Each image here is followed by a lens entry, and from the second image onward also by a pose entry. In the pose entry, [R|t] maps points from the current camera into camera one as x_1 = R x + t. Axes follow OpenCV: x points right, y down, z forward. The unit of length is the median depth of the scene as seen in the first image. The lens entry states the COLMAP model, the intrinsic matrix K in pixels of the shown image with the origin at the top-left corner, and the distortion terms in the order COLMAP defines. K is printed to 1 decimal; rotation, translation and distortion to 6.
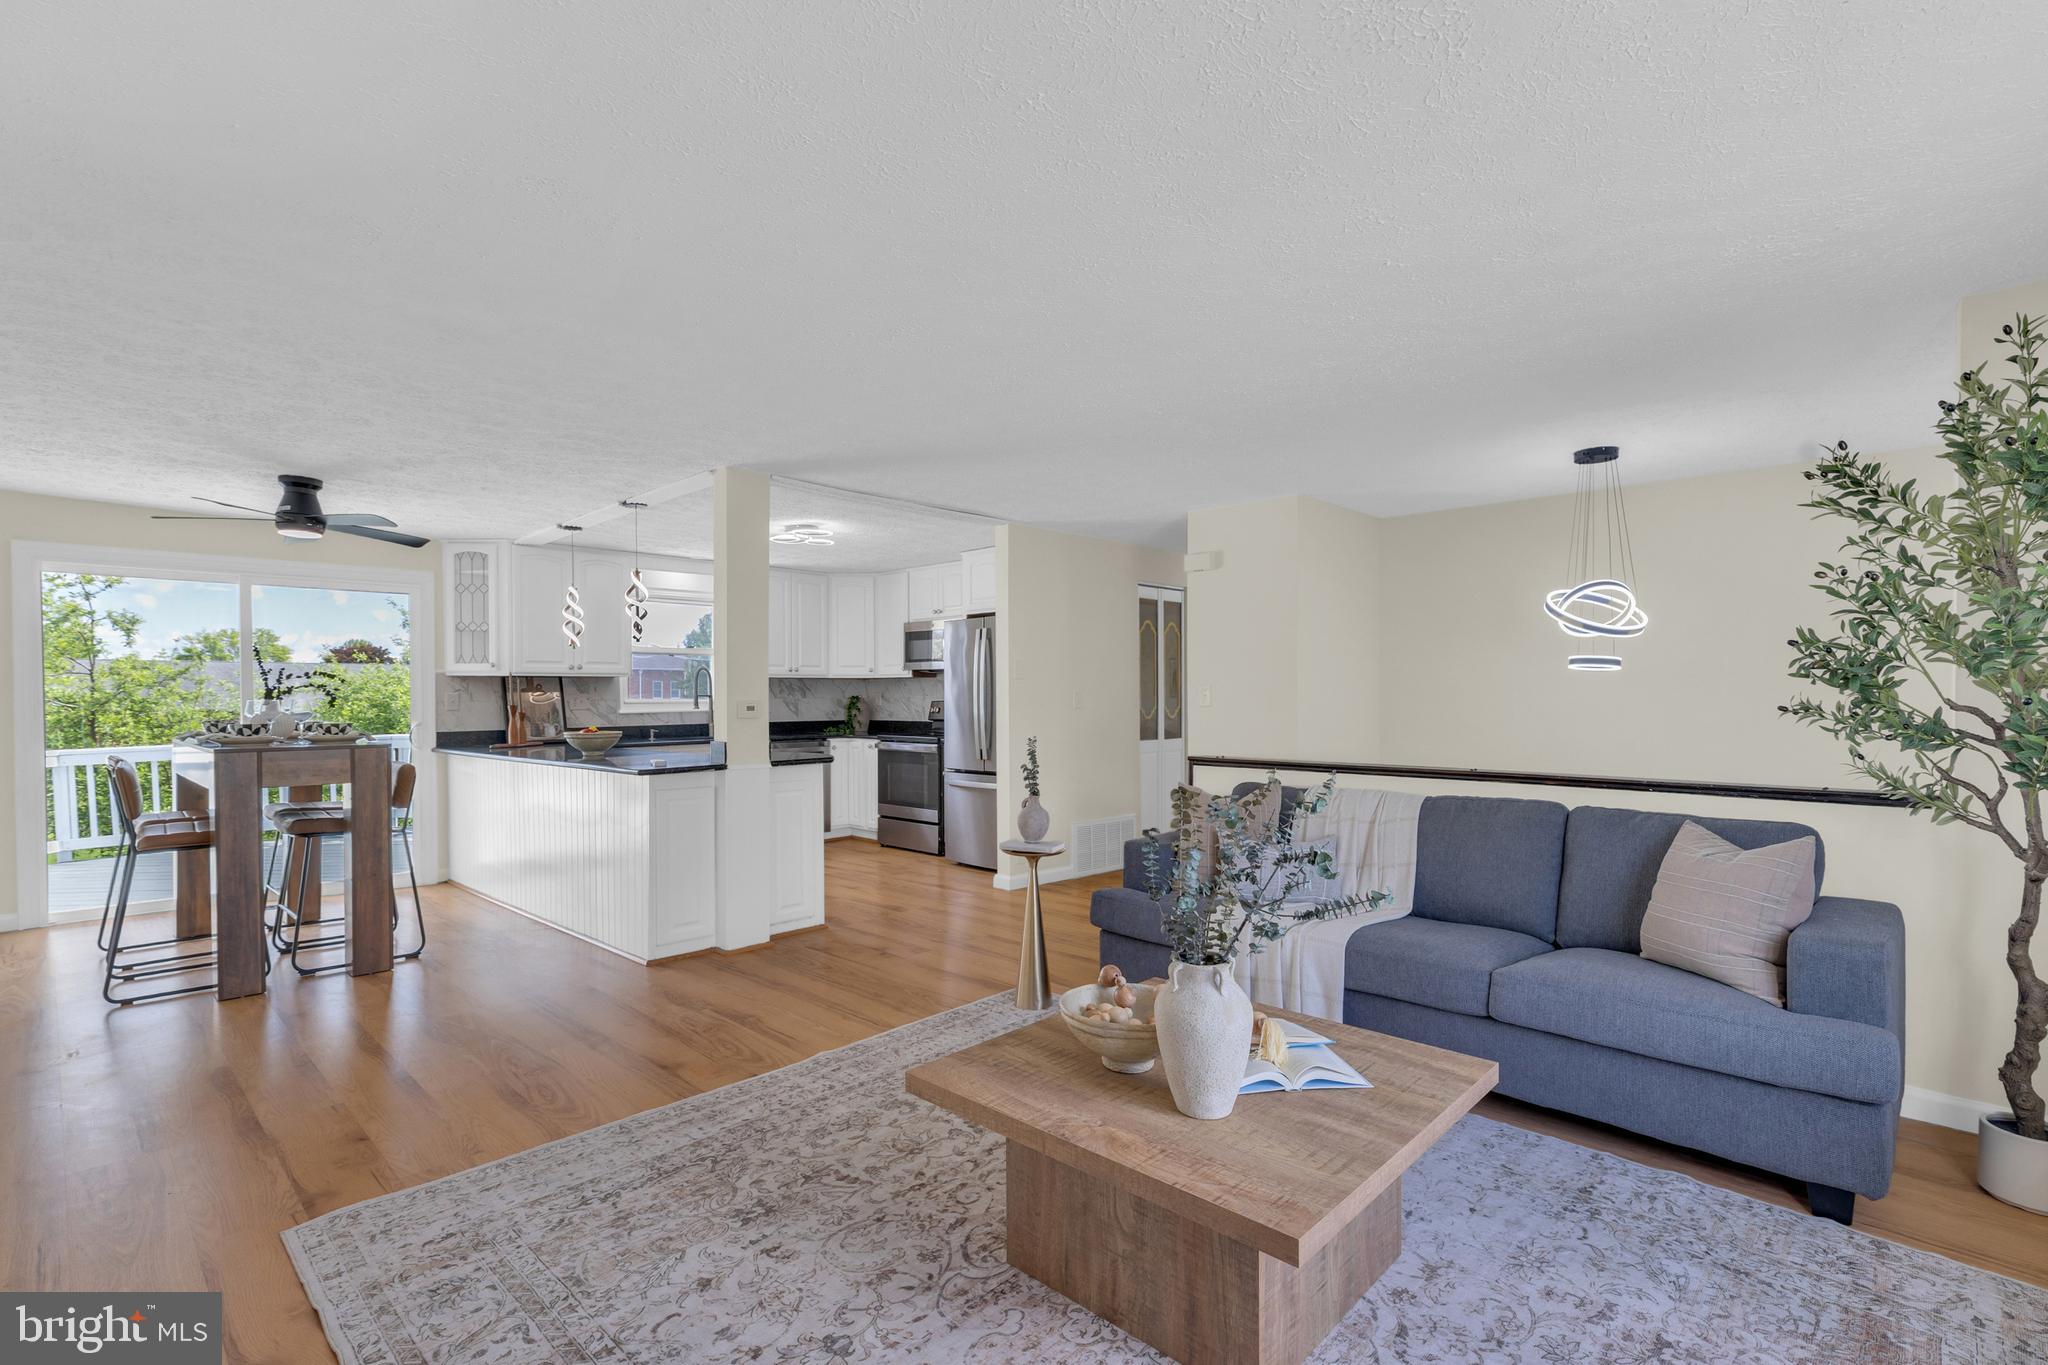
lens RADIAL K [[929.2, 0, 1031.6], [0, 929.2, 713.3], [0, 0, 1]] dist [0.006942, -0.000218]
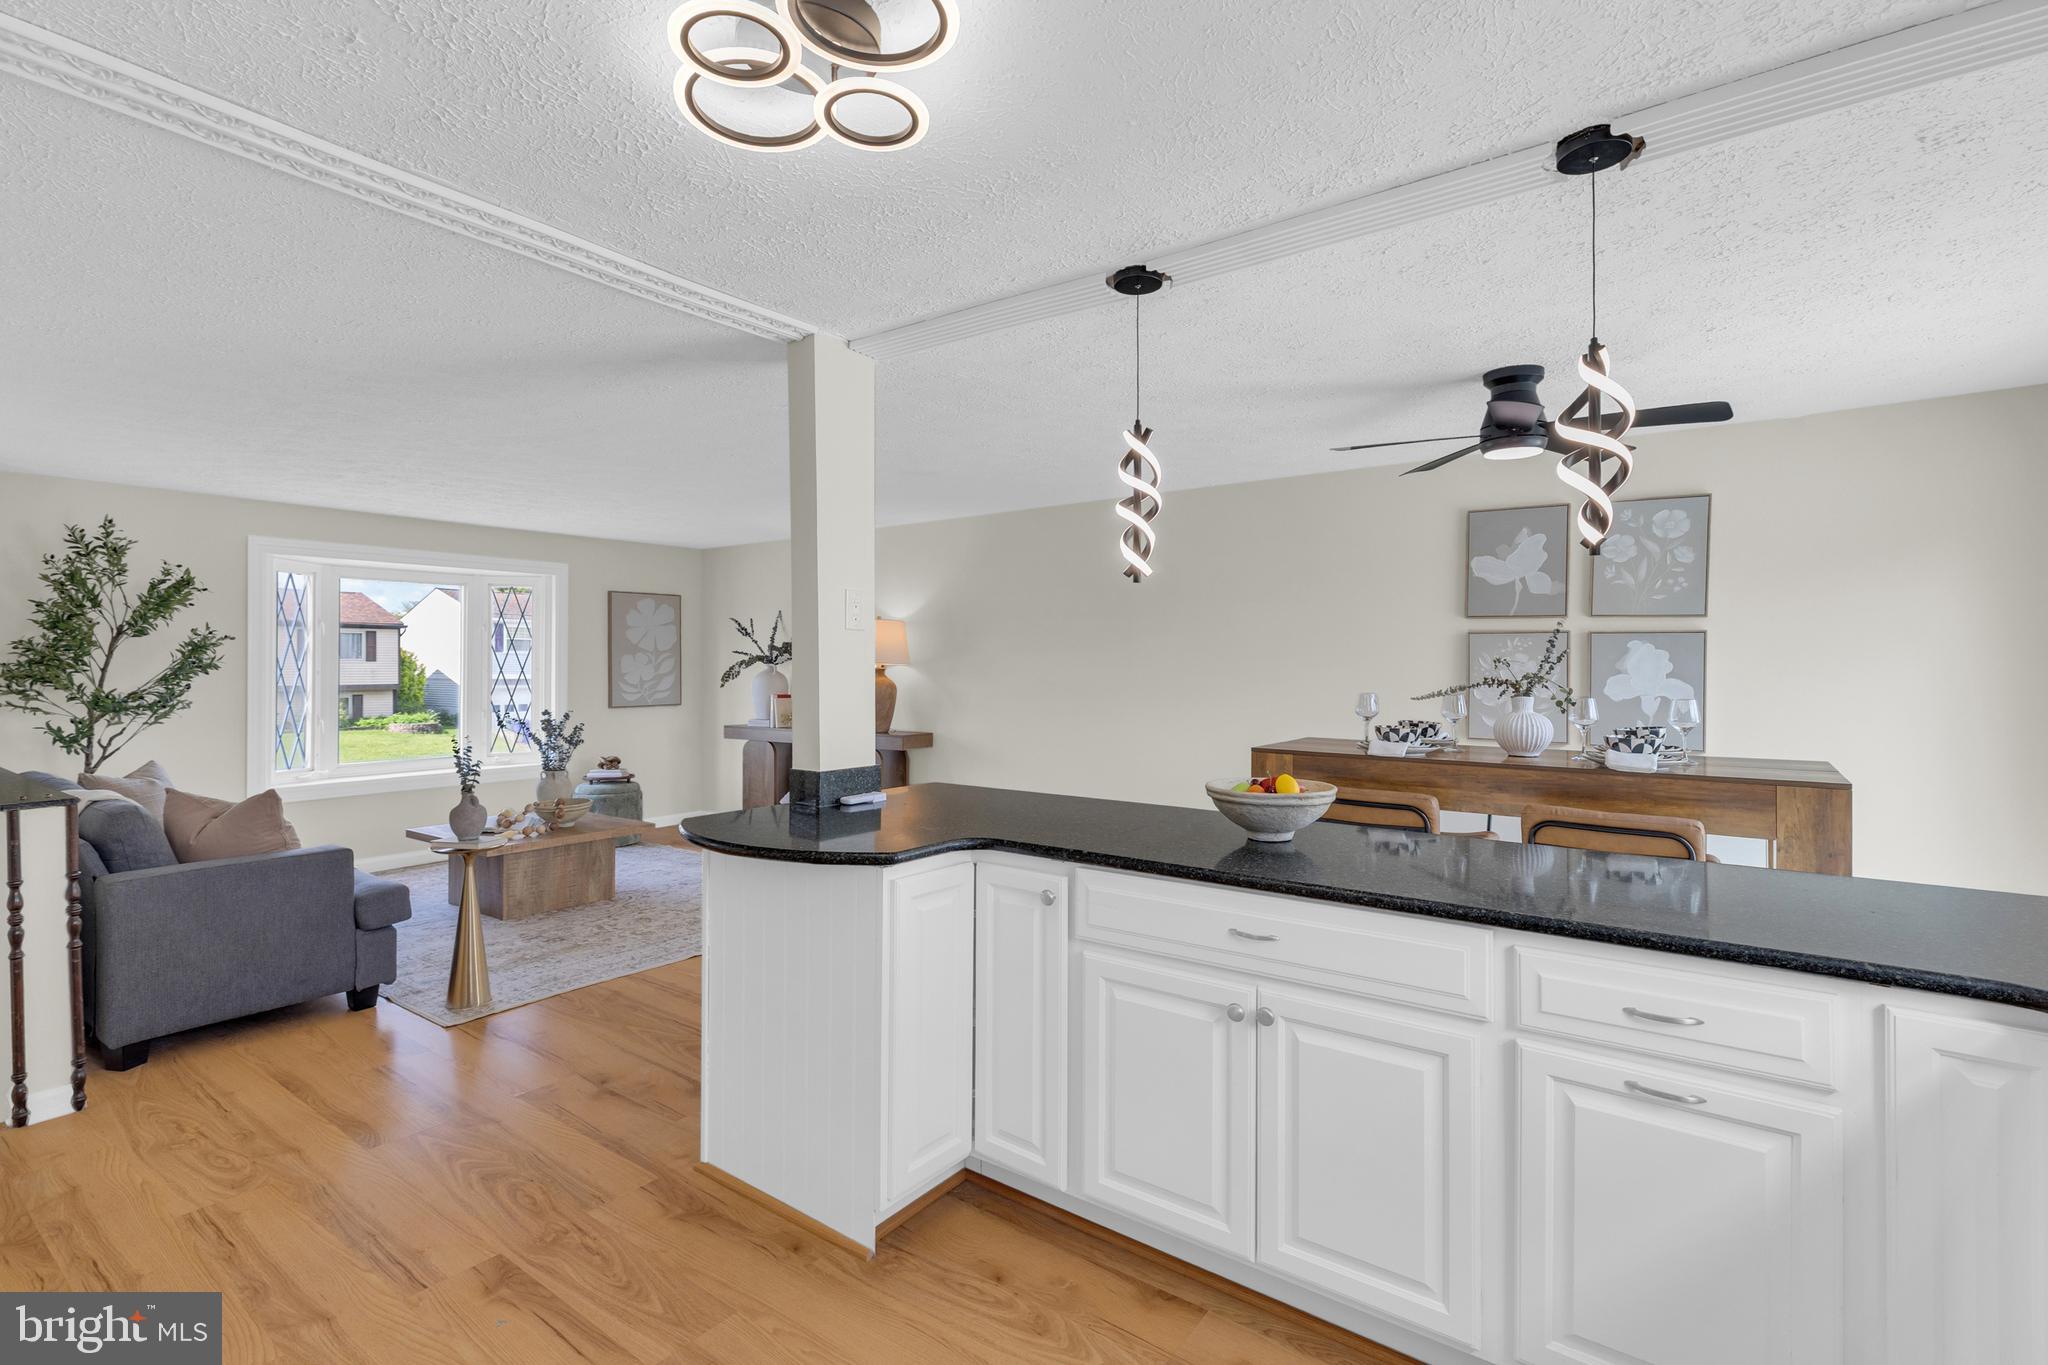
lens RADIAL K [[929.2, 0, 1000.7], [0, 929.2, 673.8], [0, 0, 1]] dist [0.006942, -0.000218]
pose [[-0.993935, 0.000969, -0.109966, -0.650747], [-0.001992, 0.999639, 0.026808, -0.095252], [0.109952, 0.026865, -0.993574, 2.969168]]
